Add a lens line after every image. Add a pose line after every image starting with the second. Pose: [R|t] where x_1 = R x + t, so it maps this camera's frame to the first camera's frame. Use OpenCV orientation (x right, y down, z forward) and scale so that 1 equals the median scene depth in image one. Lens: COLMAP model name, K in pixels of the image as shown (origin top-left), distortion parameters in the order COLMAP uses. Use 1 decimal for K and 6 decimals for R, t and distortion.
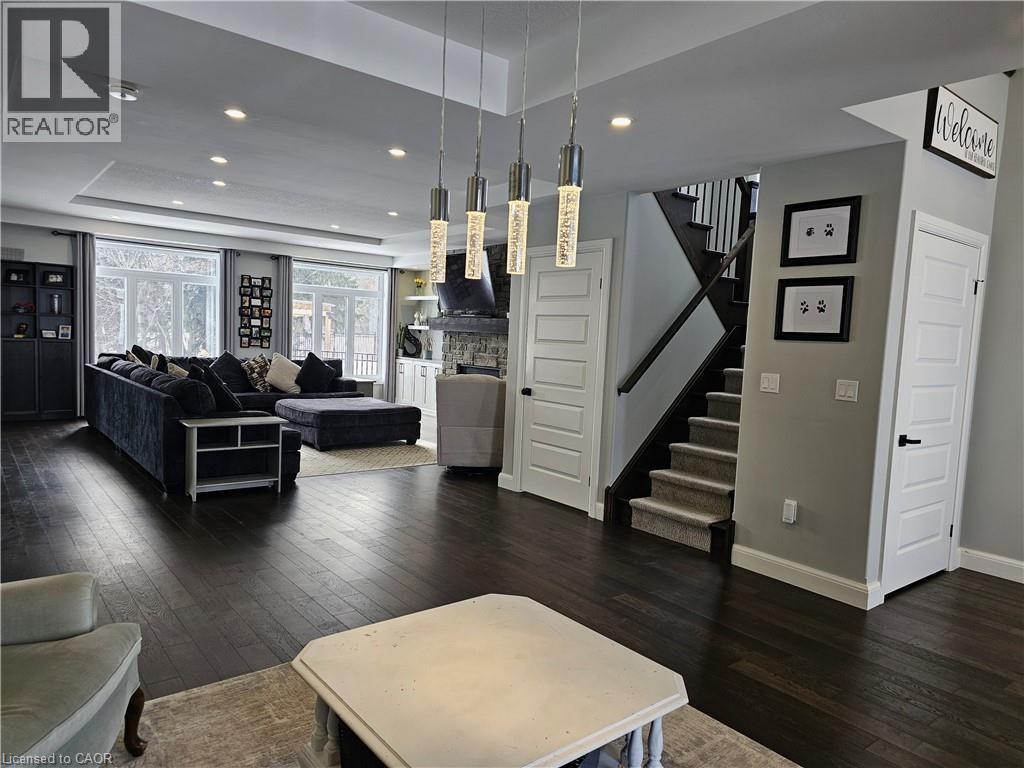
lens RADIAL K [[668.5, 0, 518.8], [0, 668.5, 392.8], [0, 0, 1]] dist [0.004940, -0.001843]
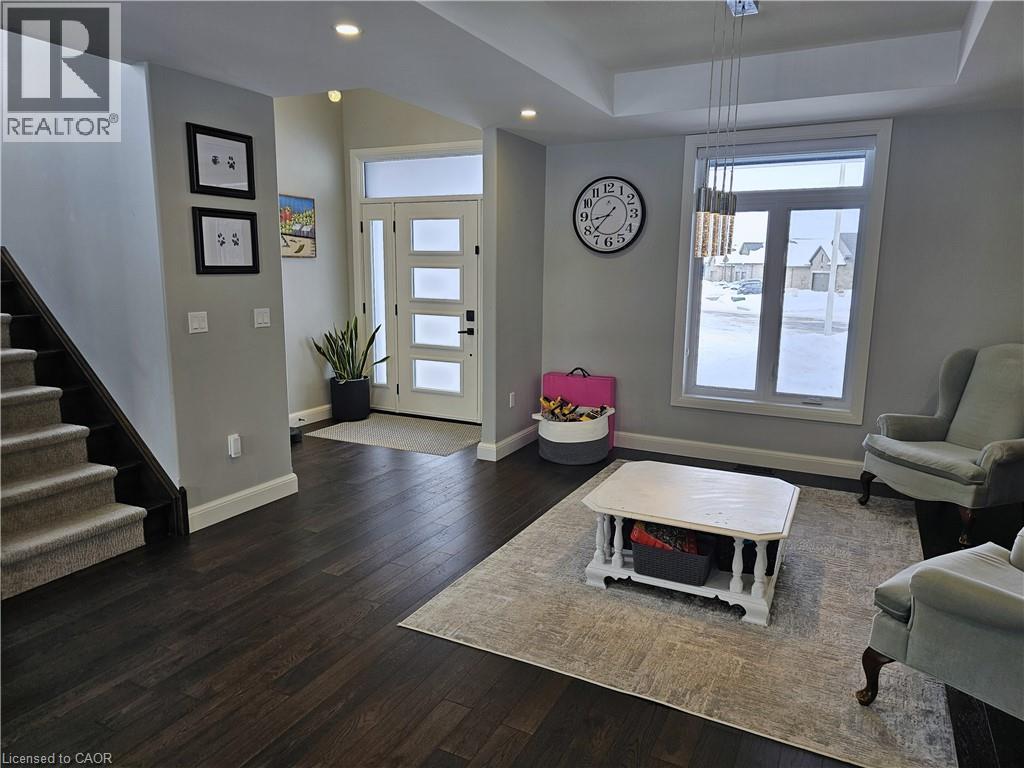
lens RADIAL K [[679.1, 0, 512.0], [0, 679.1, 384.0], [0, 0, 1]] dist [0.004093, -0.000048]
pose [[-0.391512, -0.208962, 0.896133, -0.281908], [0.049338, 0.967706, 0.247207, -0.062233], [-0.918849, 0.140997, -0.368559, 0.421738]]
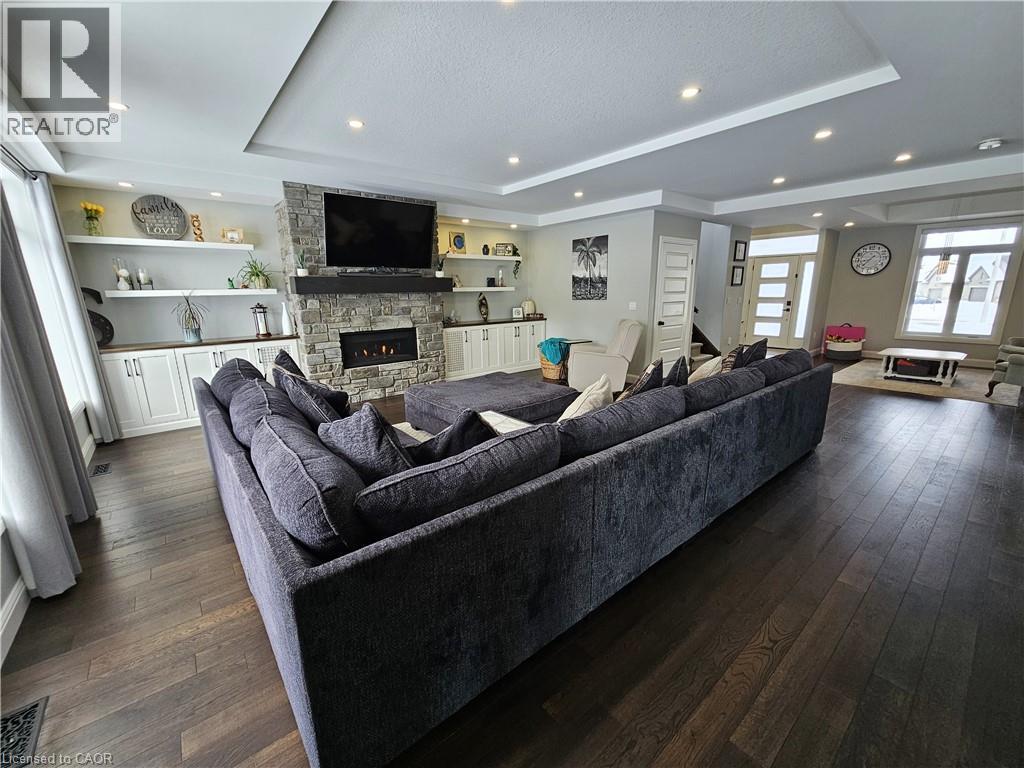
lens RADIAL K [[420.3, 0, 514.9], [0, 420.3, 389.4], [0, 0, 1]] dist [-0.000014, -0.000120]
pose [[-0.003021, -0.279514, 0.960137, -0.681946], [0.097485, 0.955486, 0.278467, -0.112324], [-0.995232, 0.094441, 0.024362, 0.857238]]
